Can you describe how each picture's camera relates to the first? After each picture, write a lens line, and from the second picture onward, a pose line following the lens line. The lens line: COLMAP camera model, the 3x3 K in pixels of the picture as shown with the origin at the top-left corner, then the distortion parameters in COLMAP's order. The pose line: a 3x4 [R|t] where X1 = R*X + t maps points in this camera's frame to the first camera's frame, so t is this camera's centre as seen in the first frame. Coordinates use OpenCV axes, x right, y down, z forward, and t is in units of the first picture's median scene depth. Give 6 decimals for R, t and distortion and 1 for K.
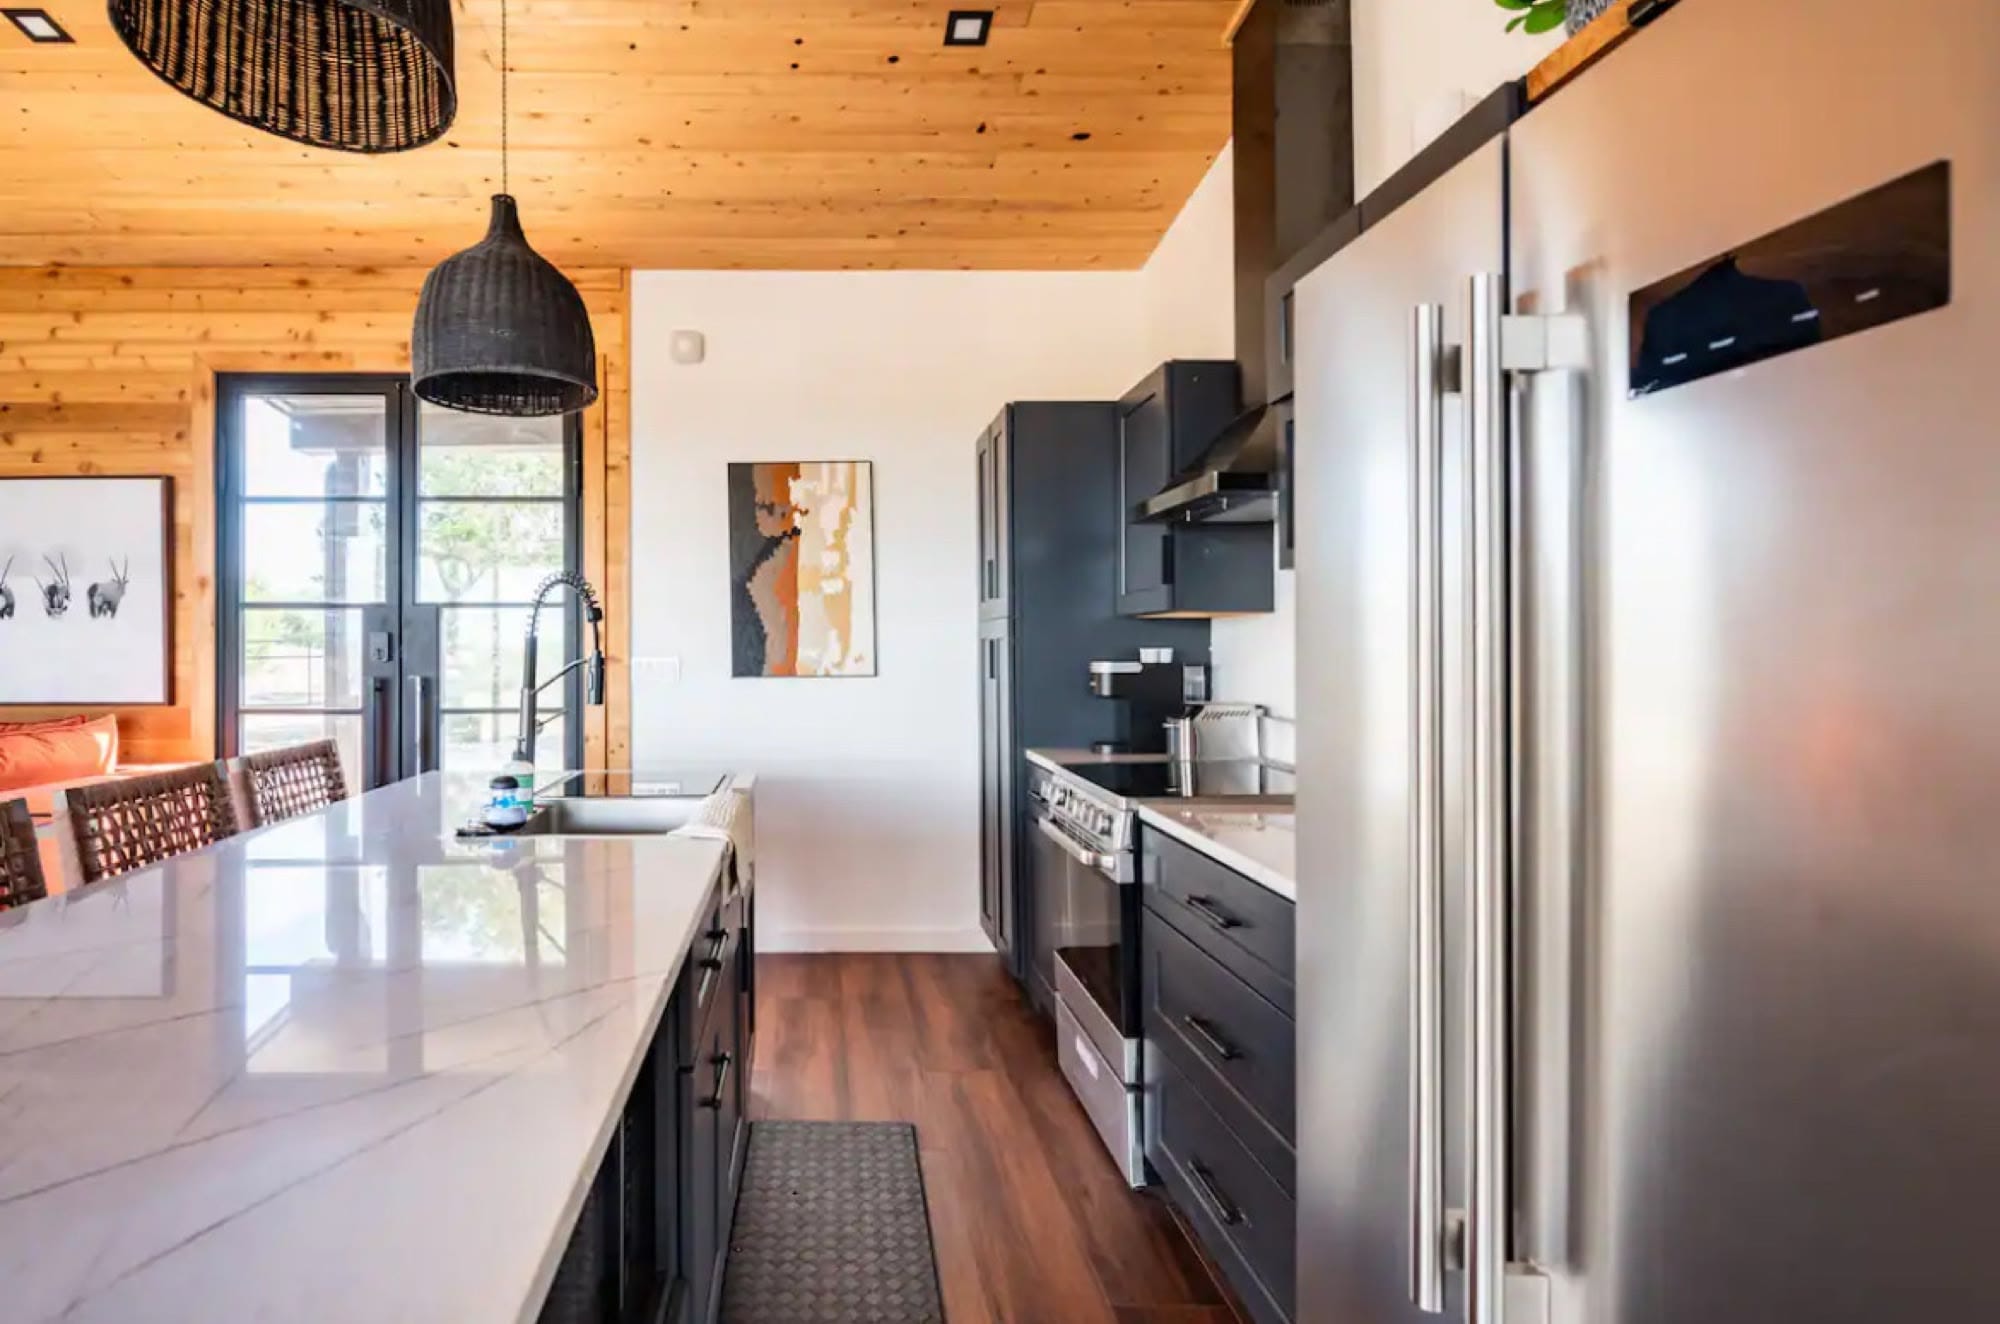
lens RADIAL K [[916.8, 0, 963.5], [0, 916.8, 633.6], [0, 0, 1]] dist [-0.004584, 0.000329]
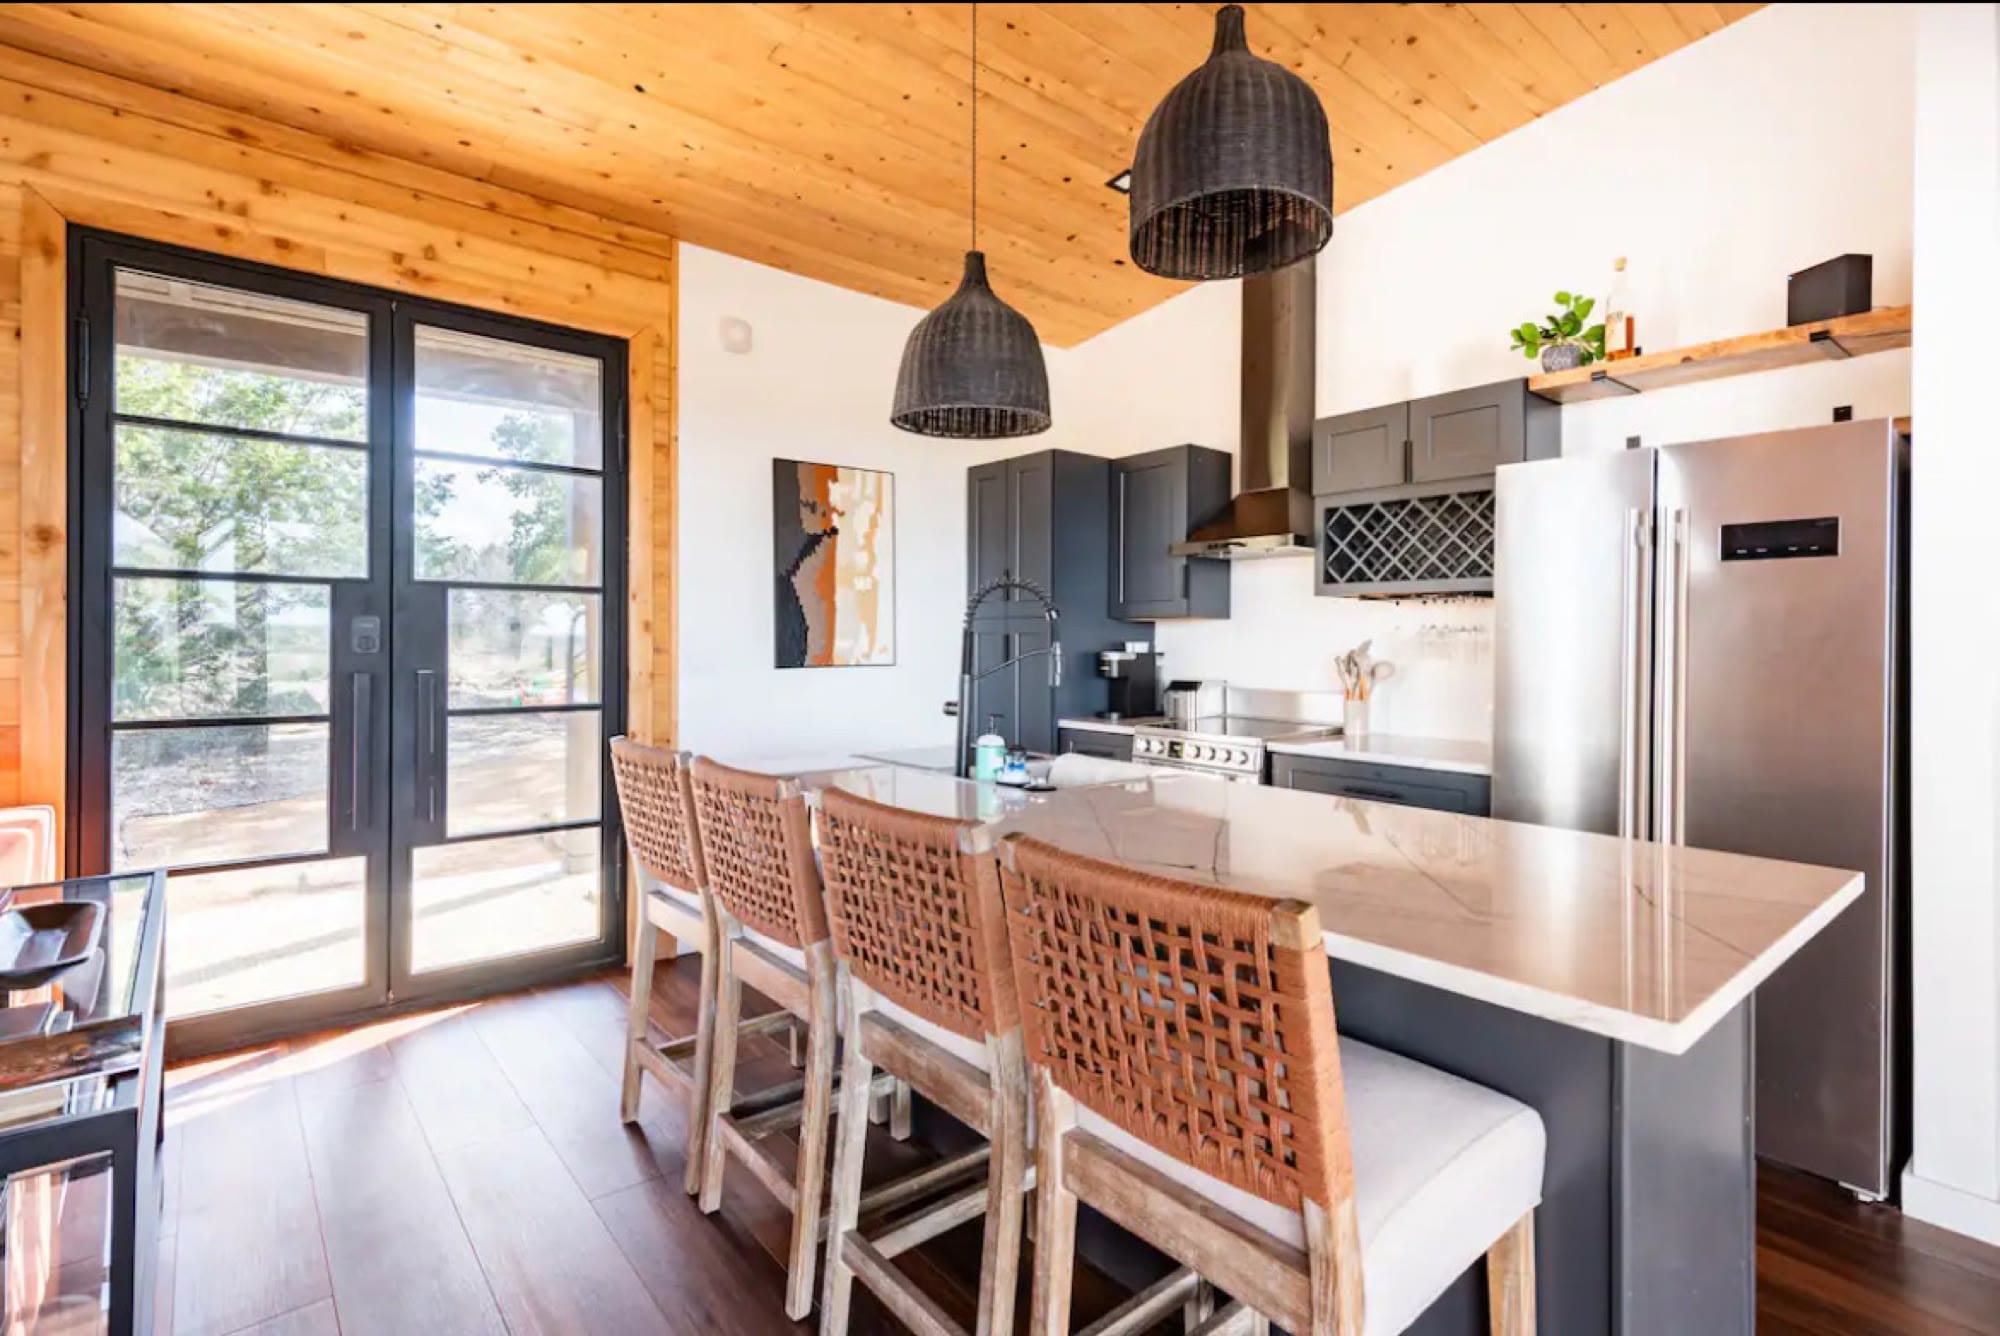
lens RADIAL K [[946.6, 0, 1009.6], [0, 946.6, 631.6], [0, 0, 1]] dist [0.012370, -0.002295]
pose [[0.774416, 0.014331, 0.632514, -0.720901], [-0.016662, 0.999859, -0.002254, 0.005175], [-0.632457, -0.008794, 0.774546, 0.015318]]
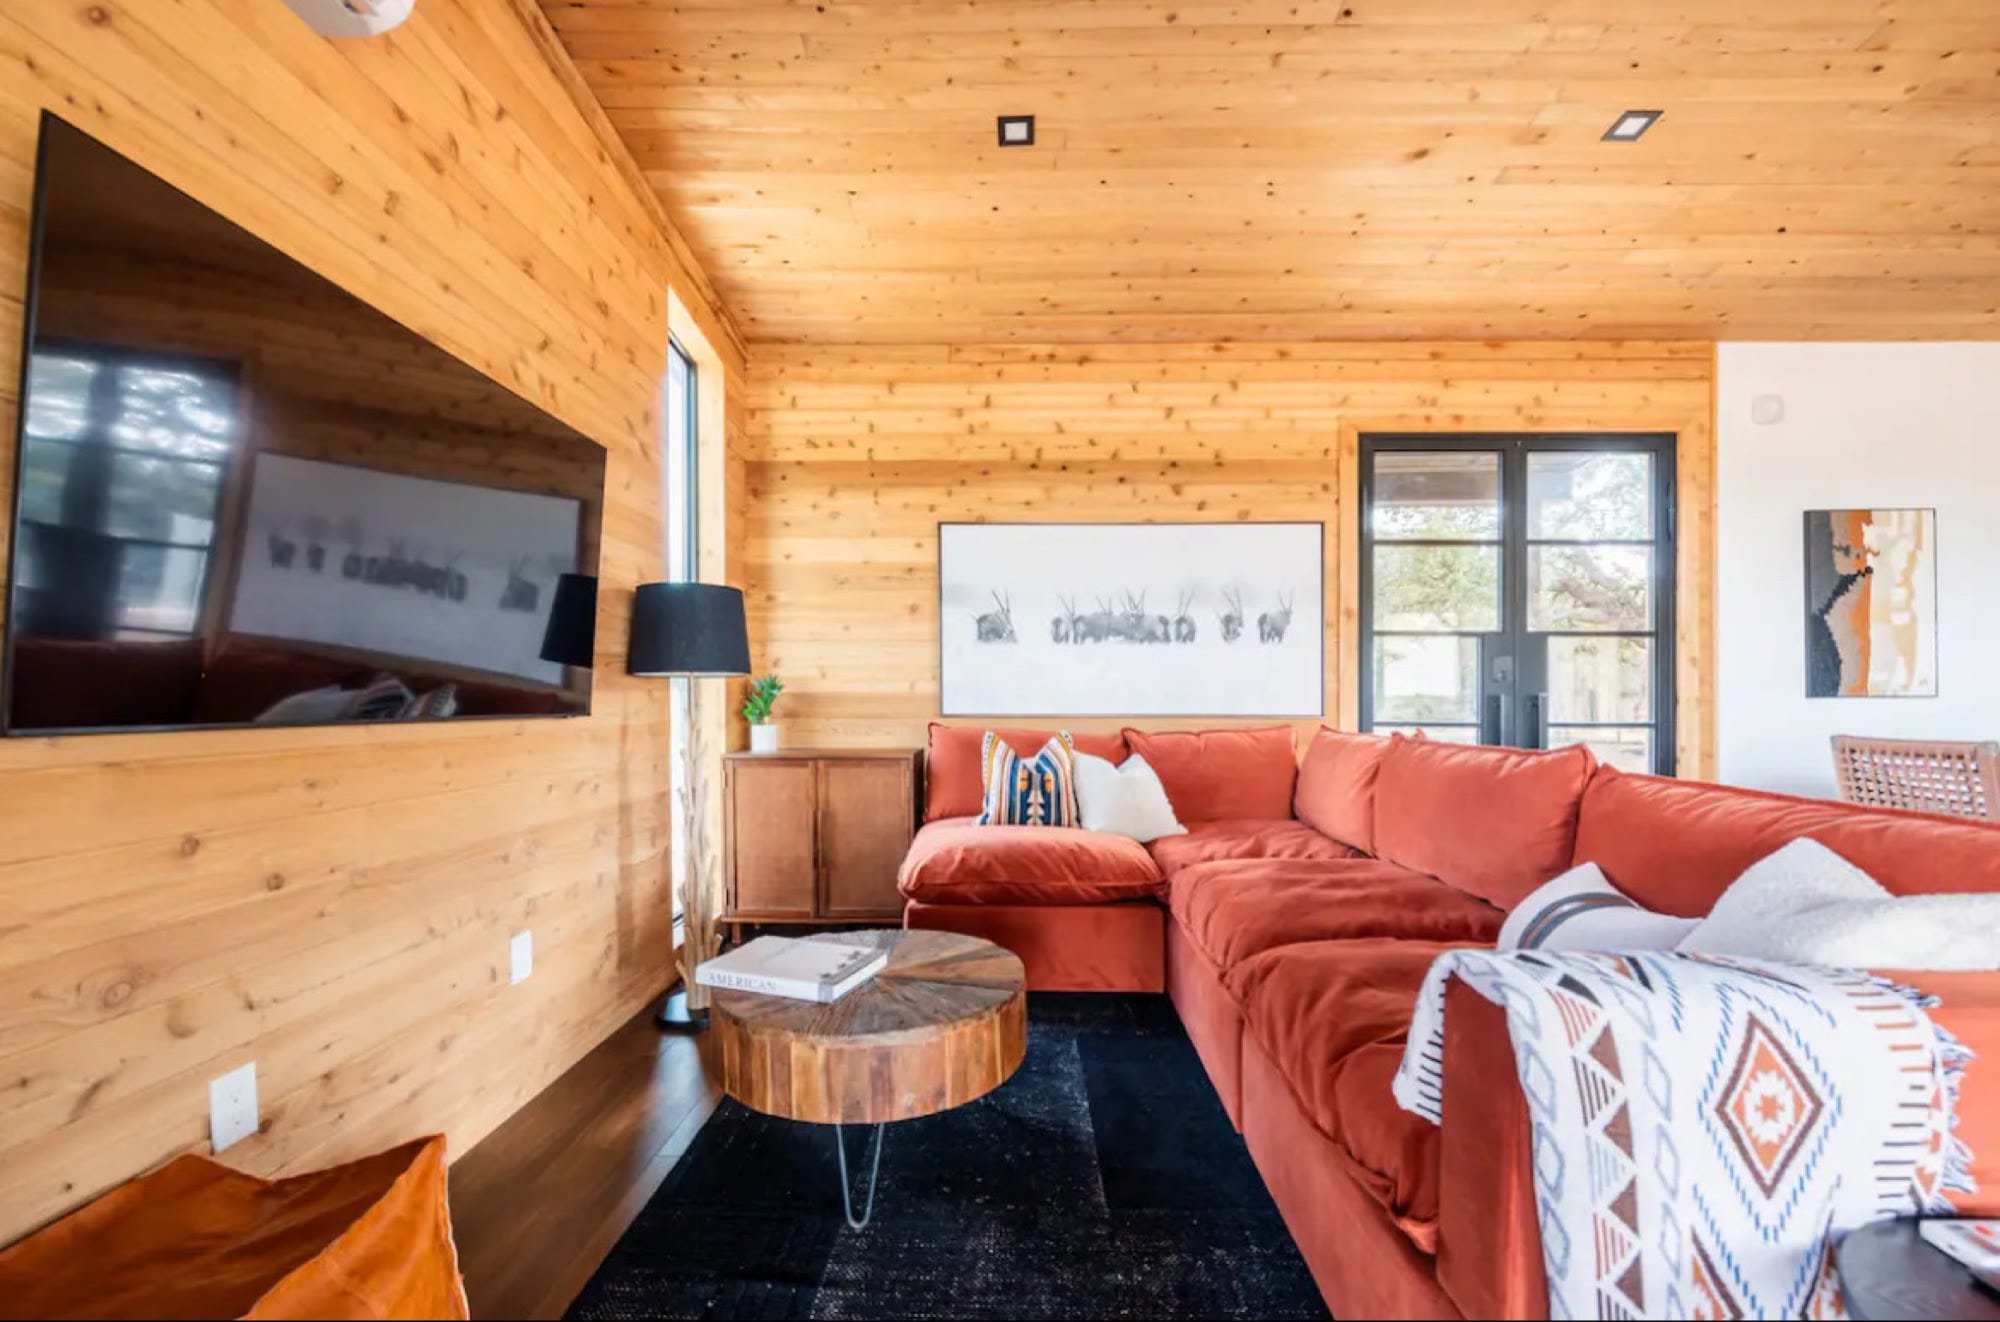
lens RADIAL K [[793.0, 0, 995.8], [0, 793.0, 674.5], [0, 0, 1]] dist [0.003130, -0.000675]
pose [[0.999435, 0.005676, -0.033124, -1.241030], [-0.005153, 0.999861, 0.015853, 0.008718], [0.033210, -0.015673, 0.999326, -0.032518]]
